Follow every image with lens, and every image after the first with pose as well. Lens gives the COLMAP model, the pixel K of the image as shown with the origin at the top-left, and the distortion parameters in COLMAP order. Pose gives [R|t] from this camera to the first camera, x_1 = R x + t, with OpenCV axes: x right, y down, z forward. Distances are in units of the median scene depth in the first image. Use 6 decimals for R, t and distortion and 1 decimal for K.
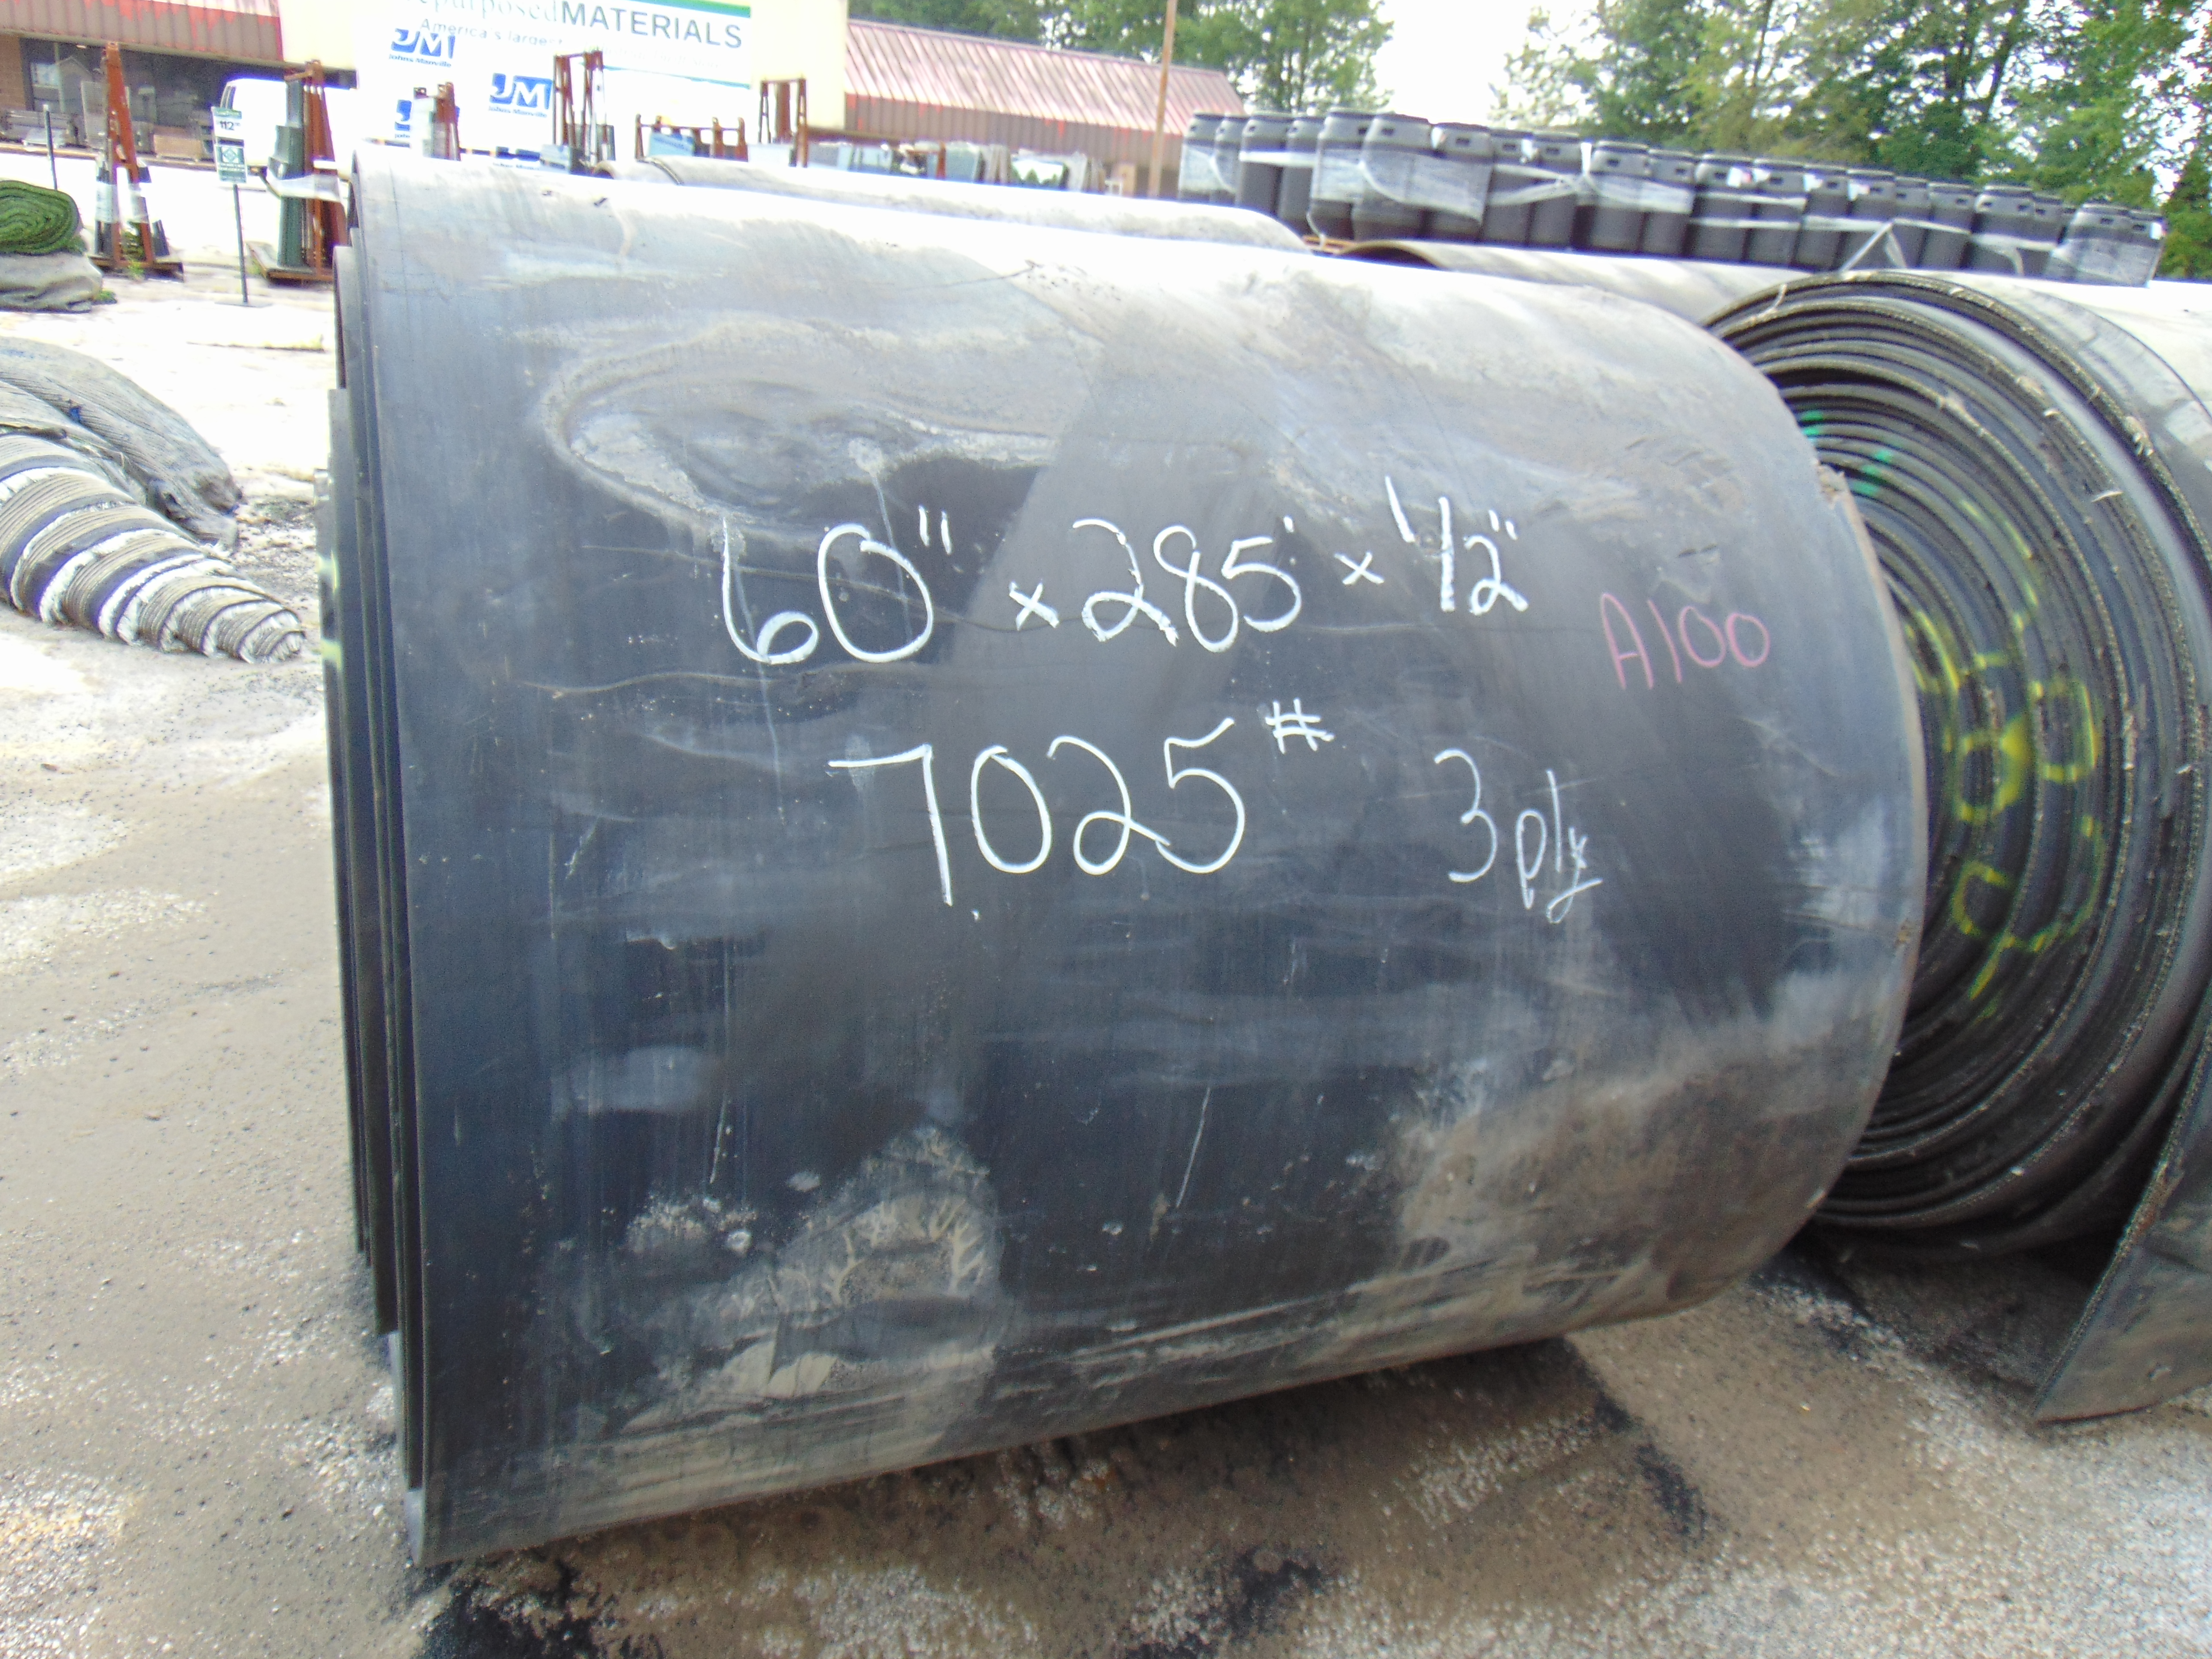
lens RADIAL K [[1608.5, 0, 1103.9], [0, 1608.5, 853.0], [0, 0, 1]] dist [-0.010776, 0.049604]
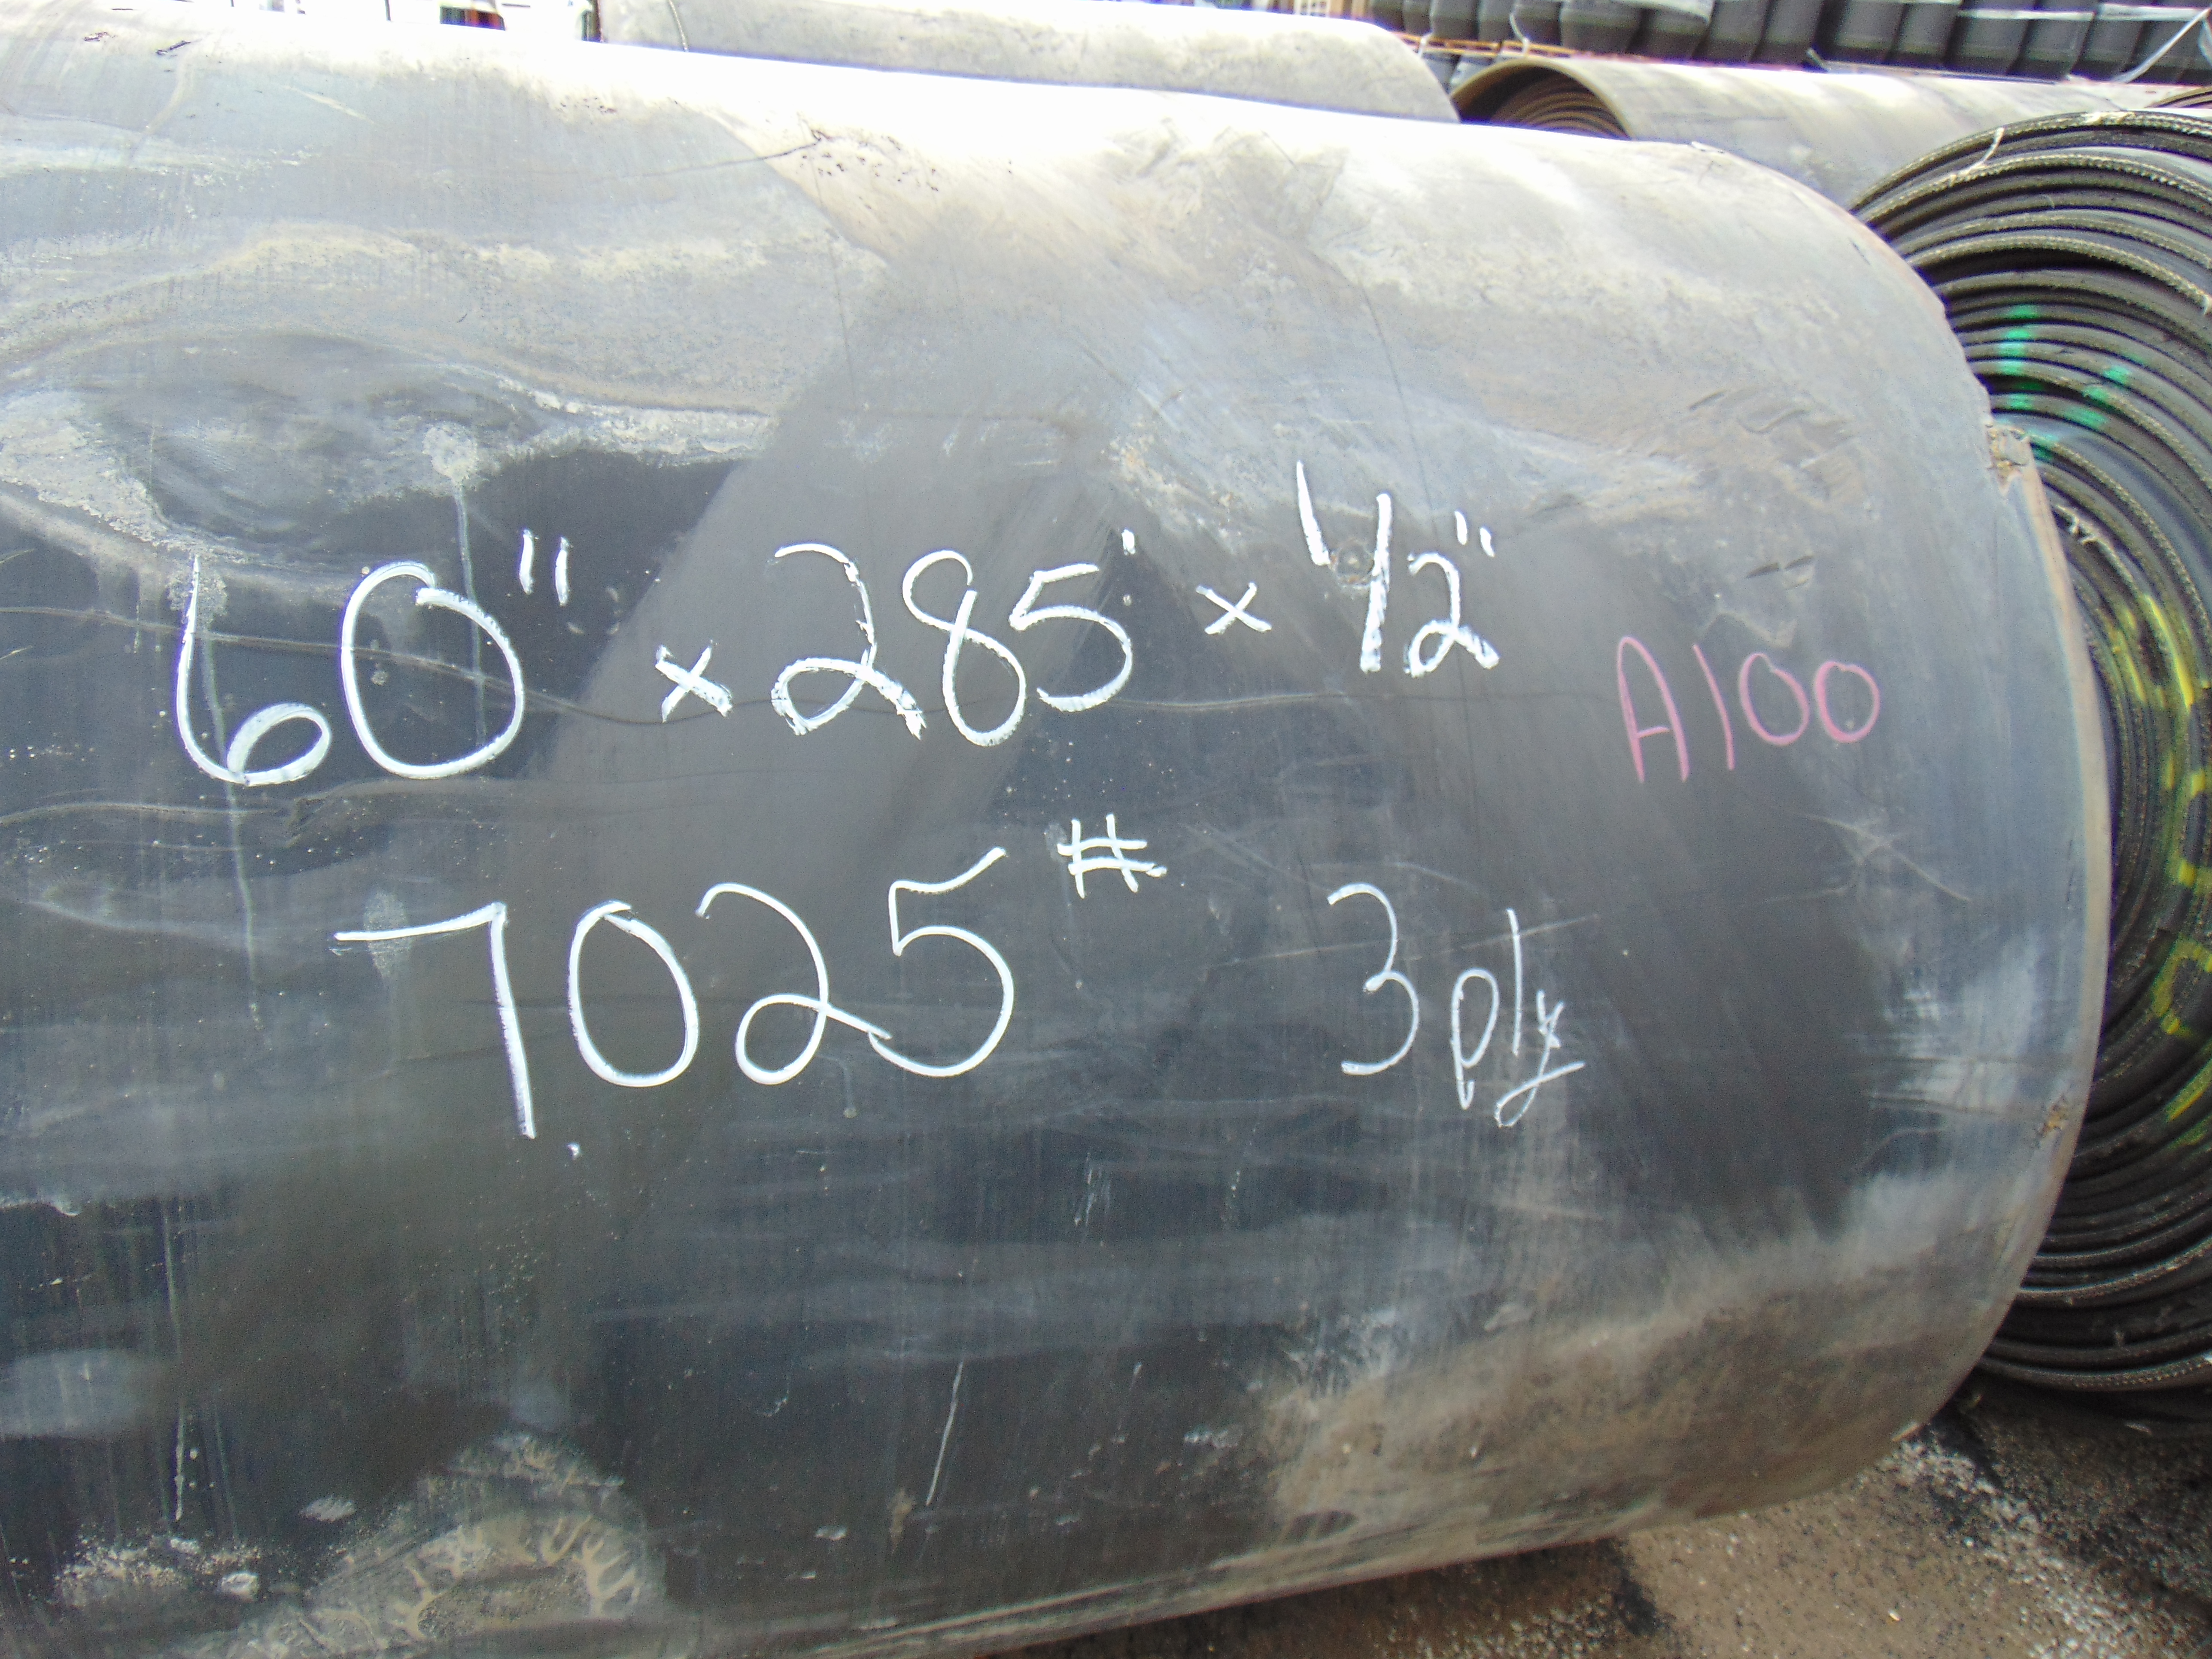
lens RADIAL K [[1614.6, 0, 1106.0], [0, 1614.6, 829.5], [0, 0, 1]] dist [-0.009754, 0.044493]
pose [[0.993060, 0.046875, -0.107861, 0.186625], [-0.036859, 0.994979, 0.093051, -0.148686], [0.111681, -0.088430, 0.989802, 0.318394]]
